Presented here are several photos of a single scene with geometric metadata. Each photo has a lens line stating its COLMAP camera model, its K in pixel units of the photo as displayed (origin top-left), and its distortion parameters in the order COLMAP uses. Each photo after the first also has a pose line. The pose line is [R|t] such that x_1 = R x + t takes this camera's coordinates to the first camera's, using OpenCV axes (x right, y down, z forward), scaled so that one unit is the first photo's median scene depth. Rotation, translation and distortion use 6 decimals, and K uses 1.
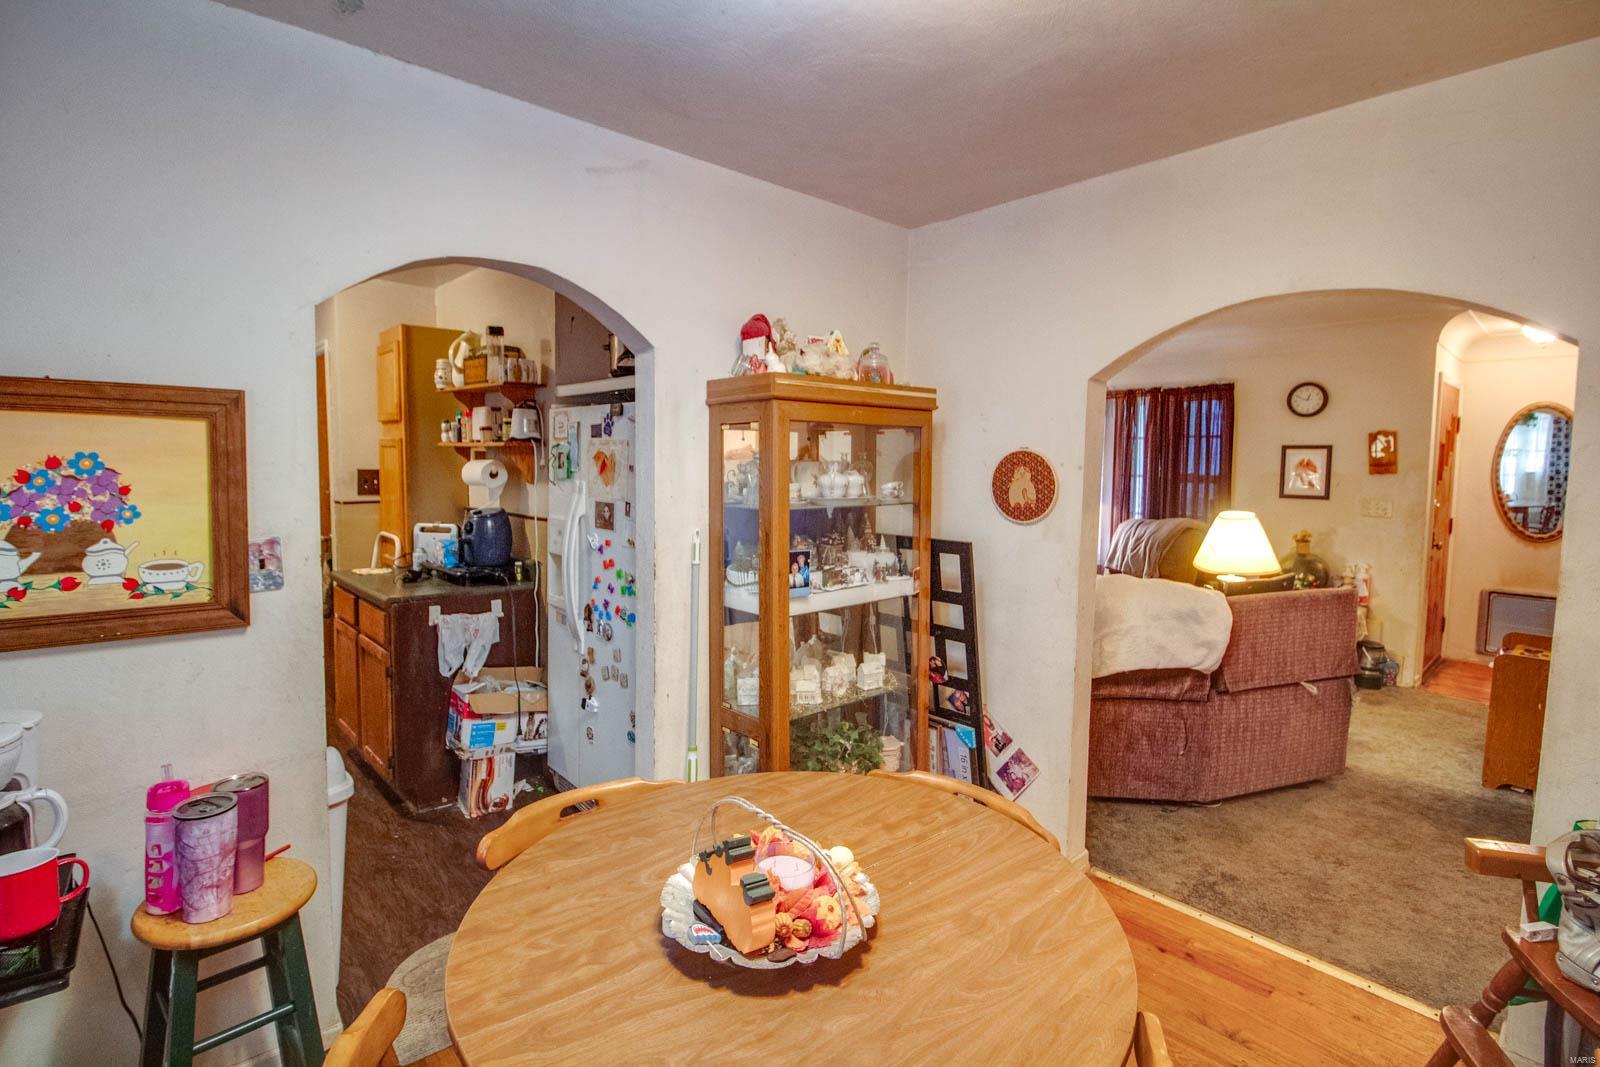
lens RADIAL K [[741.2, 0, 797.3], [0, 741.2, 507.0], [0, 0, 1]] dist [-0.000013, -0.010716]
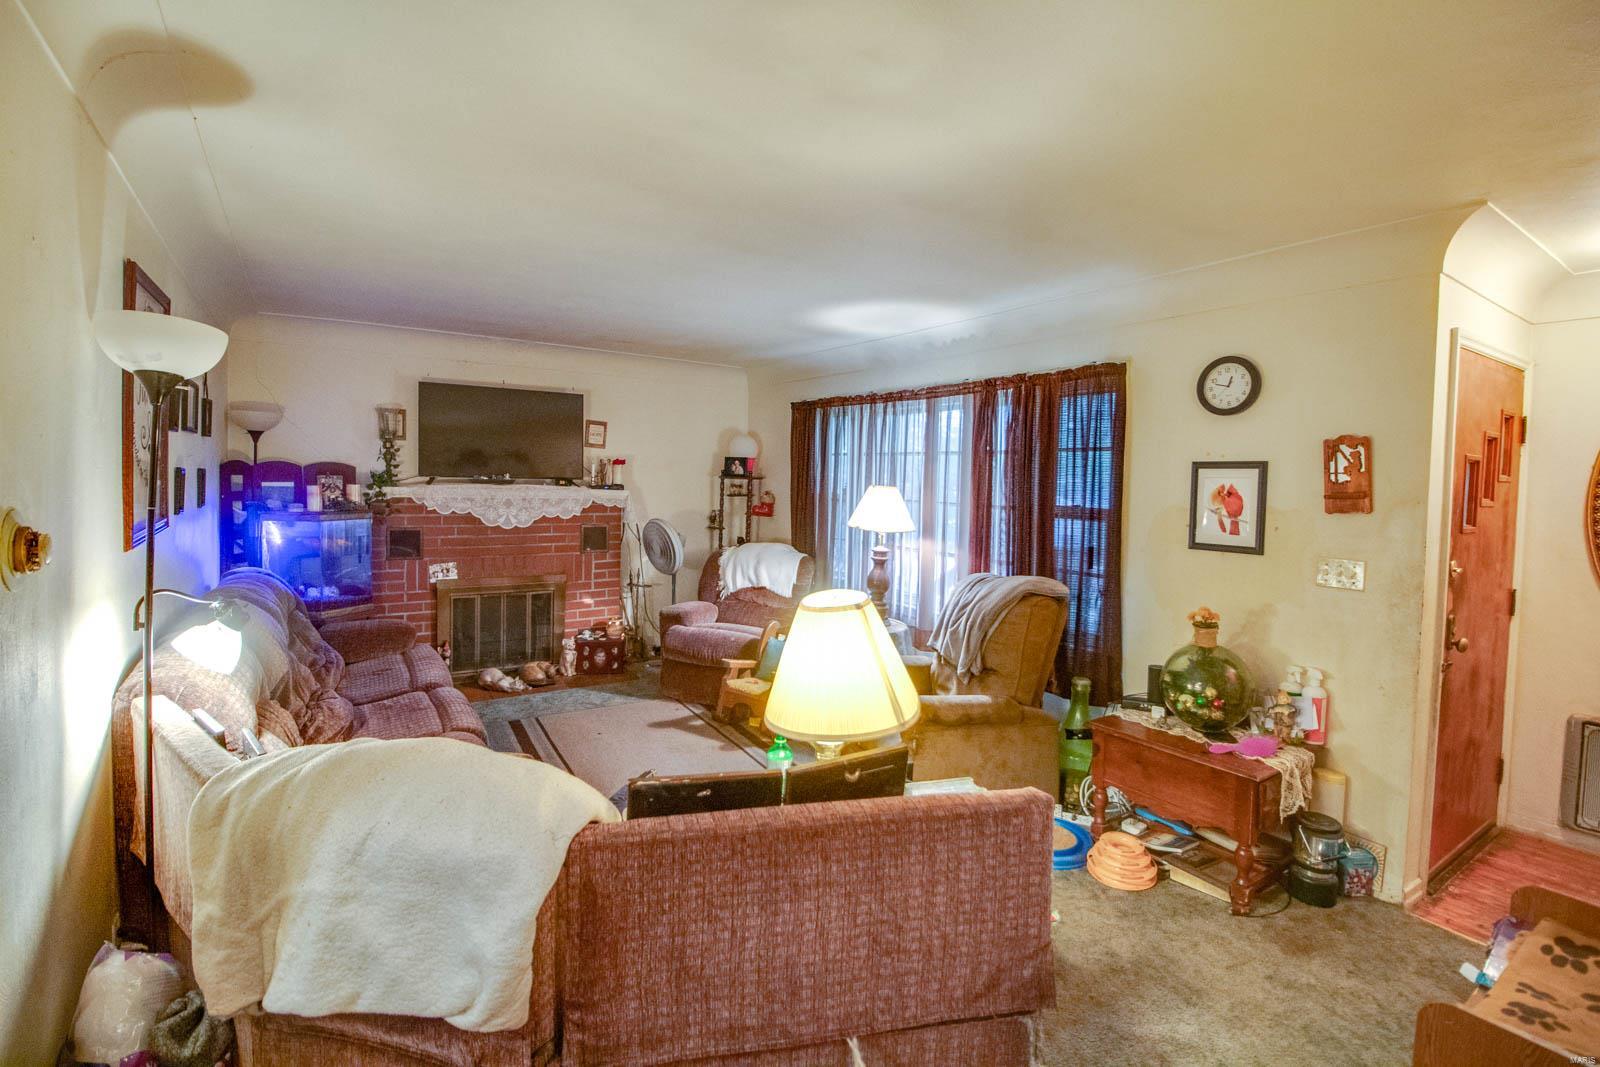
lens RADIAL K [[741.2, 0, 797.3], [0, 741.2, 507.0], [0, 0, 1]] dist [-0.000013, -0.010716]
pose [[0.990113, 0.017950, -0.139122, 0.450861], [-0.022407, 0.999283, -0.030535, -0.022275], [0.138474, 0.033350, 0.989804, 0.381284]]
